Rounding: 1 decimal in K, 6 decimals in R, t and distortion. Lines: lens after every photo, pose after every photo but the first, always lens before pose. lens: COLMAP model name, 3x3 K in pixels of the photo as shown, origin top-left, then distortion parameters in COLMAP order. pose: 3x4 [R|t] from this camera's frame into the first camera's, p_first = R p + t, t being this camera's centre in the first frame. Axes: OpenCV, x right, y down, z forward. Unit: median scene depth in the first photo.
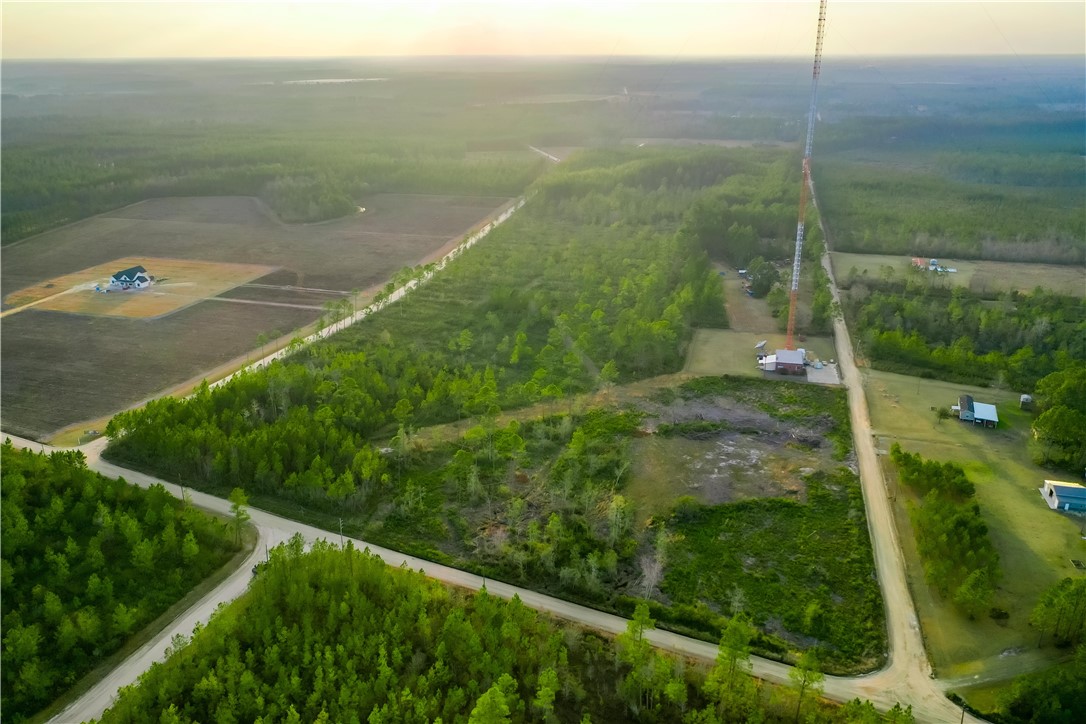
lens RADIAL K [[853.0, 0, 543.0], [0, 853.0, 362.0], [0, 0, 1]] dist [-0.005927, 0.003280]
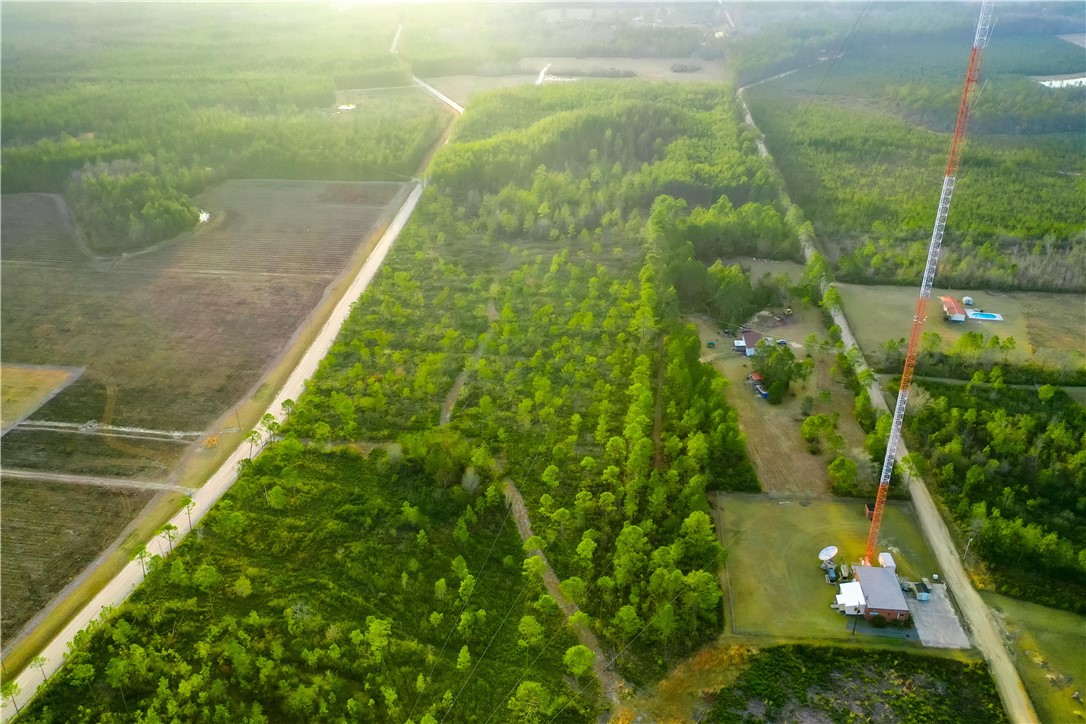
lens RADIAL K [[853.0, 0, 543.0], [0, 853.0, 362.0], [0, 0, 1]] dist [-0.005927, 0.003280]
pose [[0.990000, -0.071409, 0.121660, -0.026463], [0.054412, 0.988977, 0.137712, -0.211667], [-0.130153, -0.129715, 0.982972, 0.310515]]
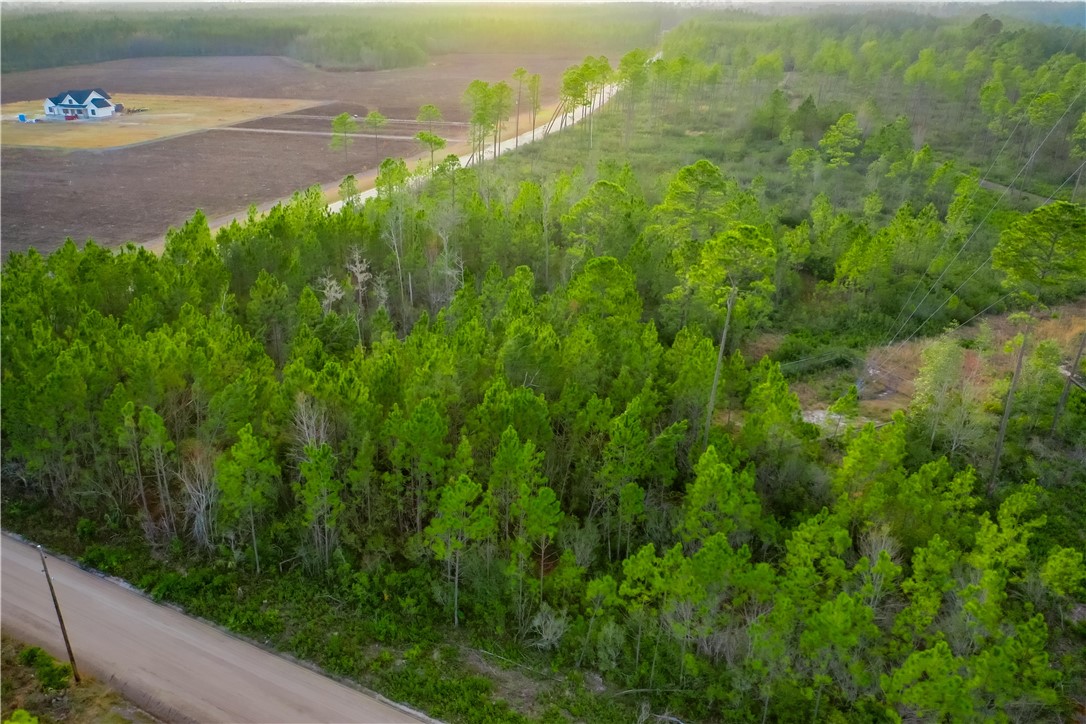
lens RADIAL K [[853.0, 0, 543.0], [0, 853.0, 362.0], [0, 0, 1]] dist [-0.005927, 0.003280]
pose [[0.999838, 0.007220, -0.016514, -0.163726], [-0.006240, 0.998259, 0.058644, 0.041146], [0.016909, -0.058532, 0.998142, 0.427213]]
